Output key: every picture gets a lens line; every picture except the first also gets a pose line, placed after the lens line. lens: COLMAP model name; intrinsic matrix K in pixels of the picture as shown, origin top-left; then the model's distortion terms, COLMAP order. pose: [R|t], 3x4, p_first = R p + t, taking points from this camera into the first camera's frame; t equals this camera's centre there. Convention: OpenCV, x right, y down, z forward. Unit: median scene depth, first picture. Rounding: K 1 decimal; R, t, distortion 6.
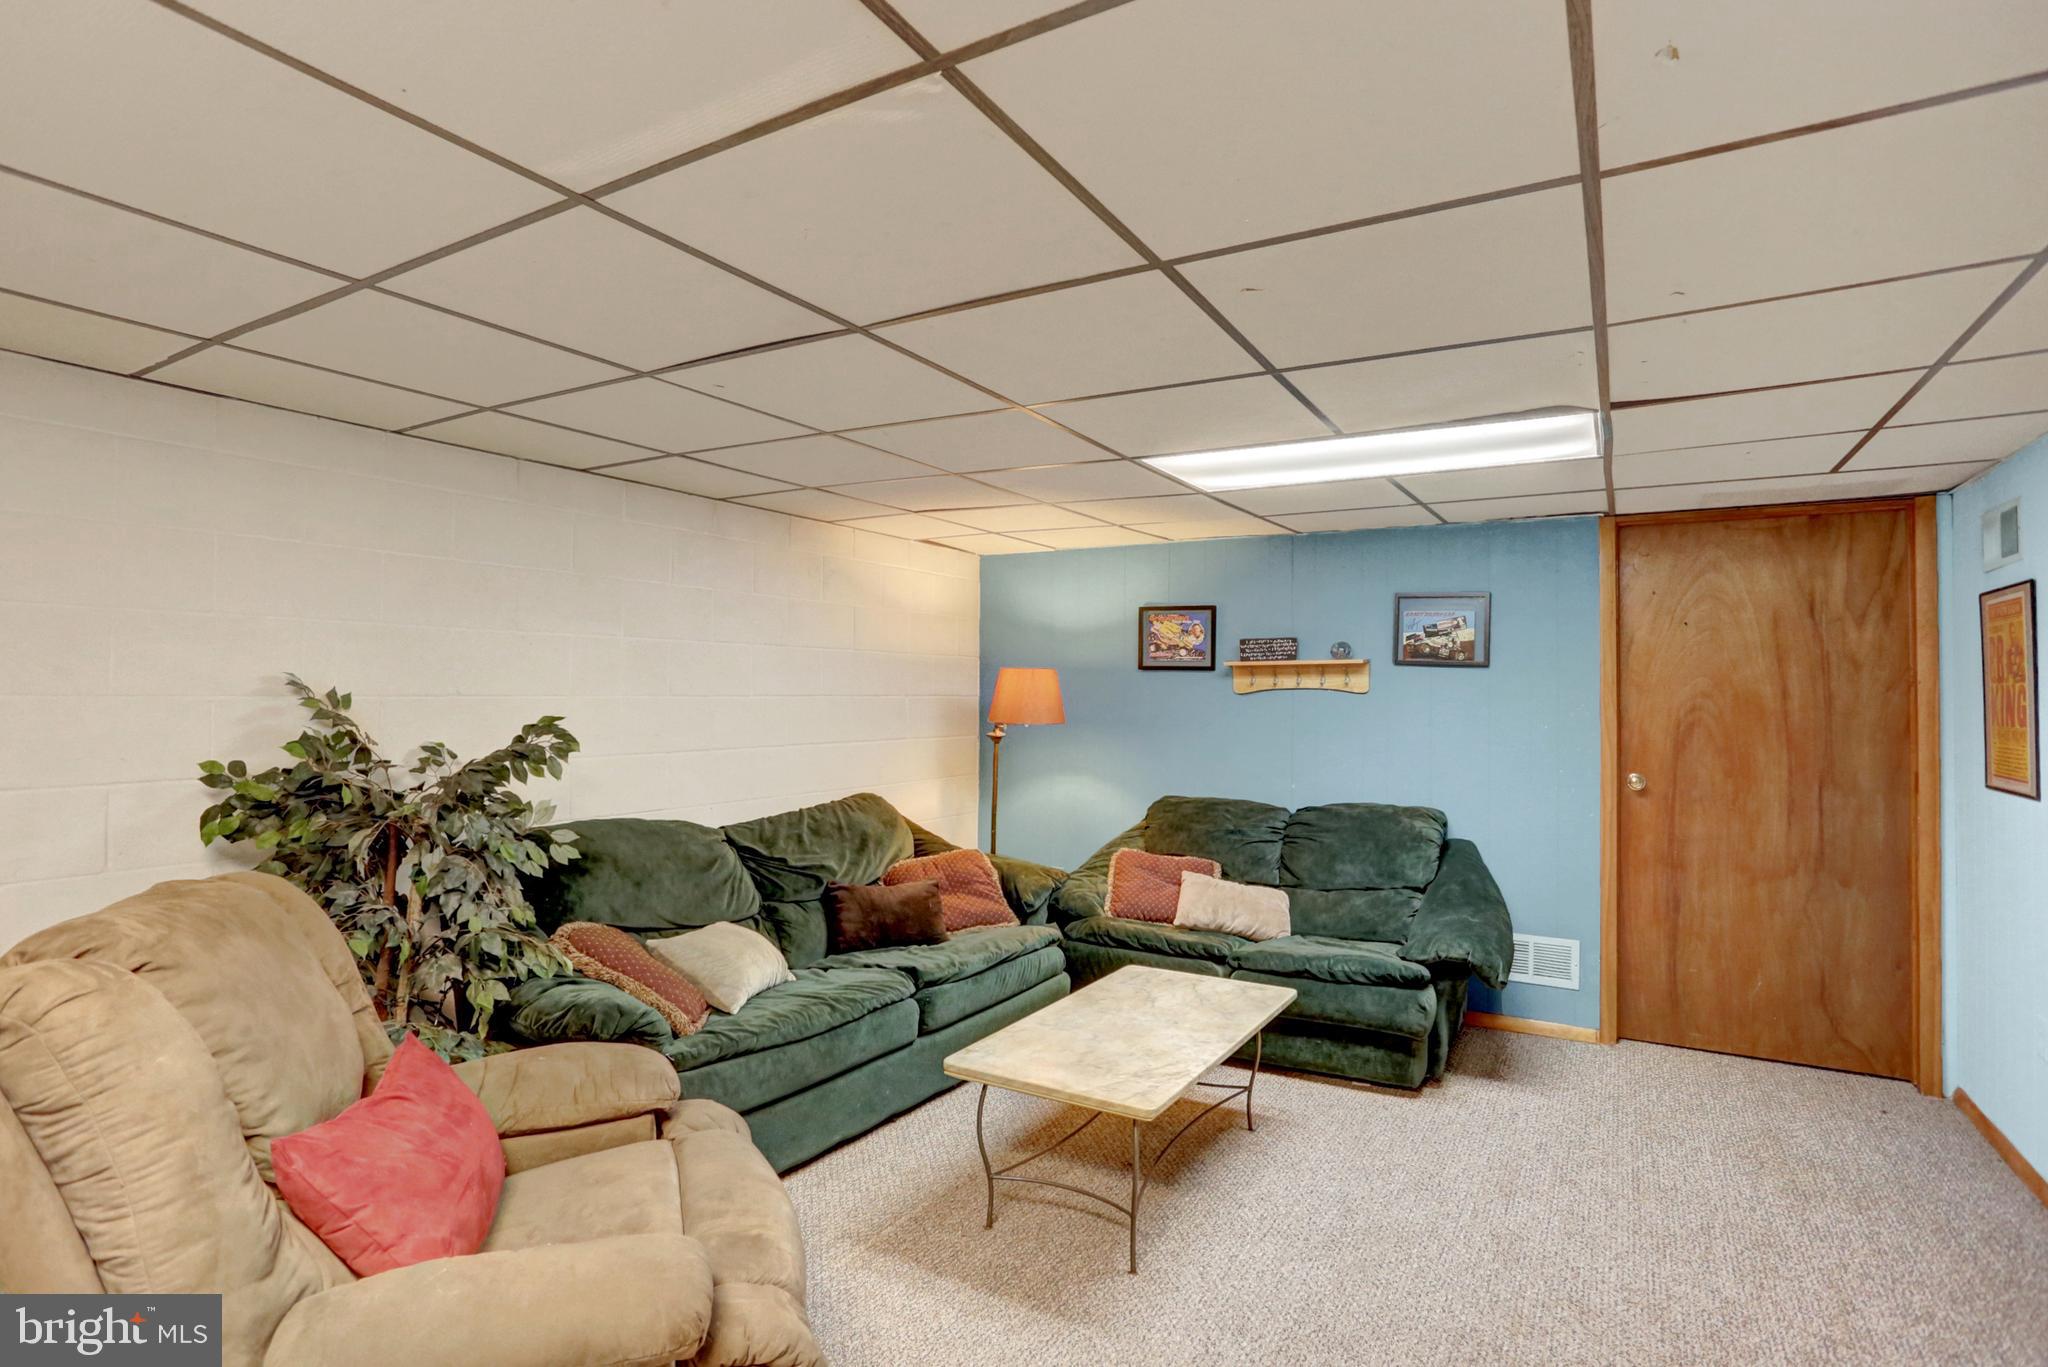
lens RADIAL K [[1011.7, 0, 1036.7], [0, 1011.7, 681.5], [0, 0, 1]] dist [-0.059199, 0.021946]
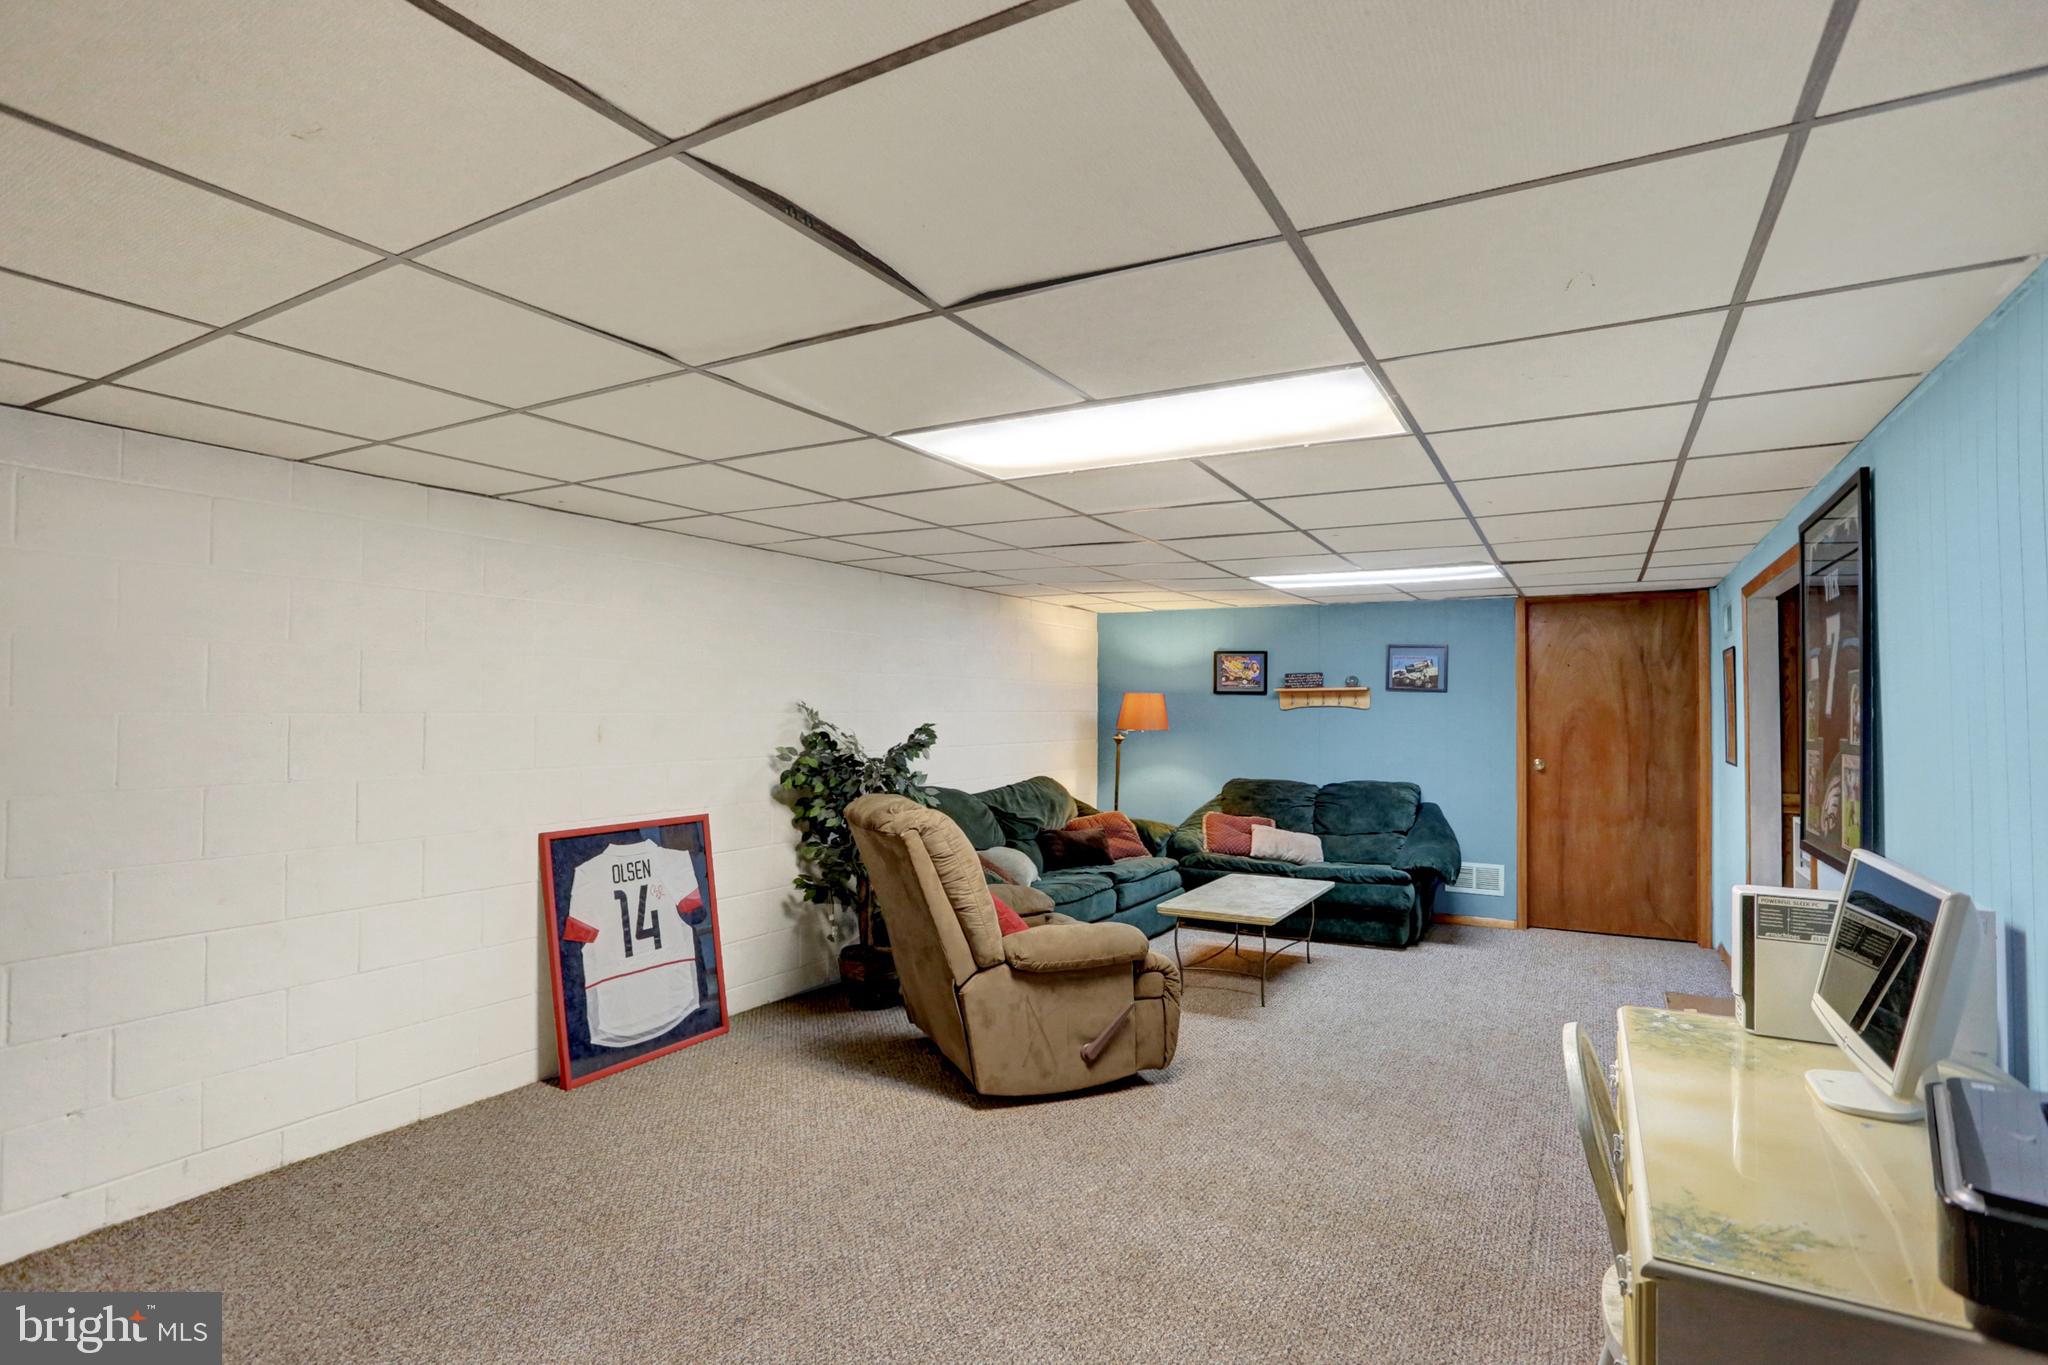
lens RADIAL K [[1011.7, 0, 1049.7], [0, 1011.7, 697.2], [0, 0, 1]] dist [-0.059199, 0.021946]
pose [[0.999494, -0.002575, 0.031692, -0.232722], [0.002564, 0.999997, 0.000364, -0.009410], [-0.031693, -0.000282, 0.999498, -0.583023]]
